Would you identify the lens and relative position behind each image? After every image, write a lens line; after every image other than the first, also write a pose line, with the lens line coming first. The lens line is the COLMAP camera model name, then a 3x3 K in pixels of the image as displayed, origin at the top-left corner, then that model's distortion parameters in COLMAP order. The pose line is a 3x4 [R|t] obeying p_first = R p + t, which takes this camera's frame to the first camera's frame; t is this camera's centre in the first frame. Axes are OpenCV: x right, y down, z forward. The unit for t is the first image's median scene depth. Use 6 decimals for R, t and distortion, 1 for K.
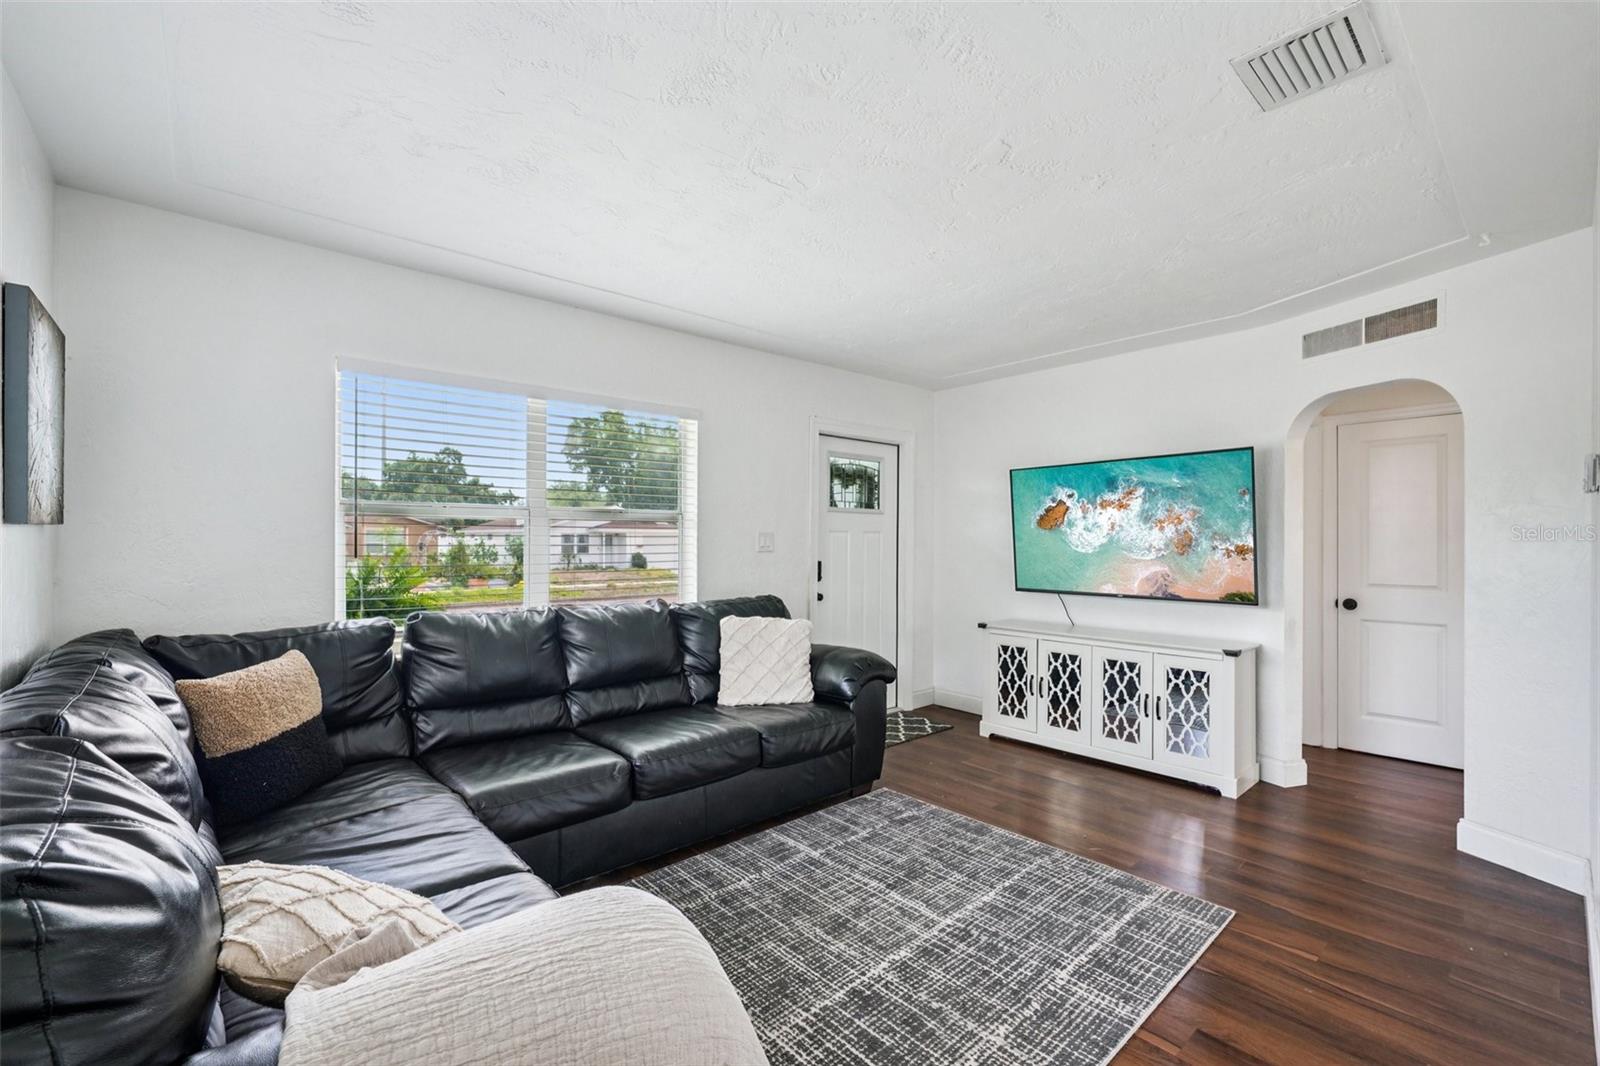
lens RADIAL K [[666.1, 0, 795.2], [0, 666.1, 539.5], [0, 0, 1]] dist [-0.007451, 0.001383]
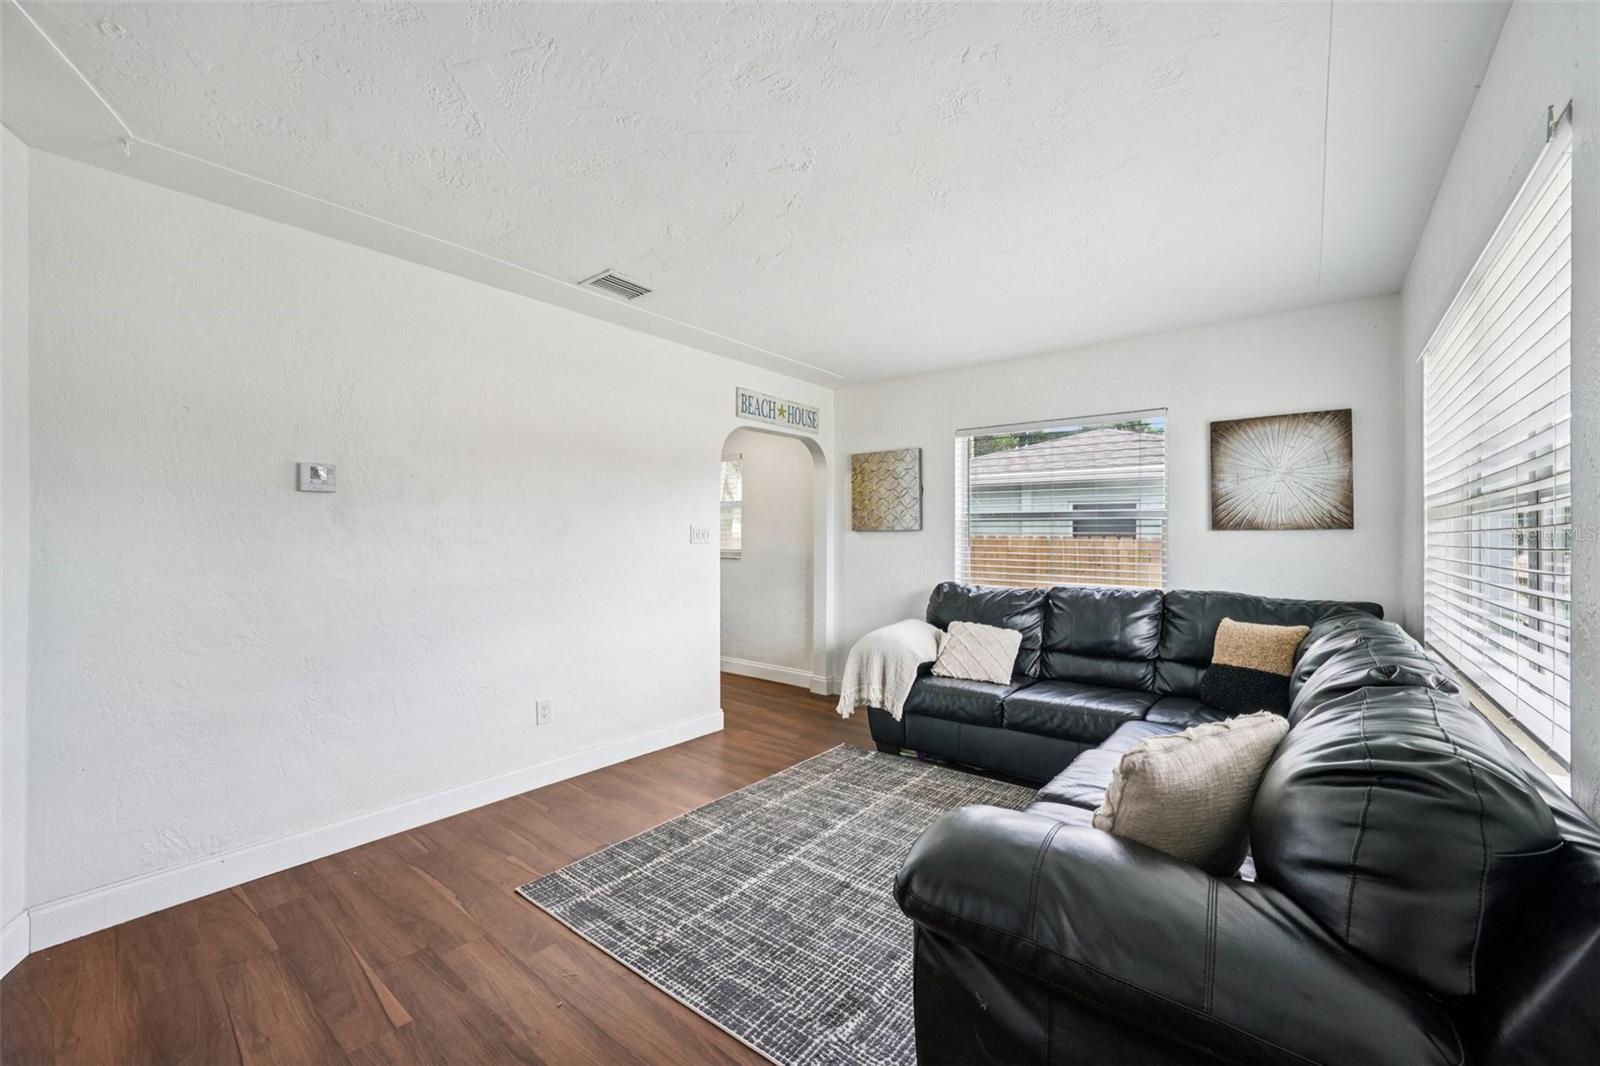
lens RADIAL K [[627.5, 0, 799.8], [0, 627.5, 533.8], [0, 0, 1]] dist [-0.007217, 0.001298]
pose [[-0.982977, -0.012941, -0.183274, 0.418545], [-0.011924, 0.999907, -0.006651, 0.012159], [0.183343, -0.004353, -0.983039, 2.057410]]
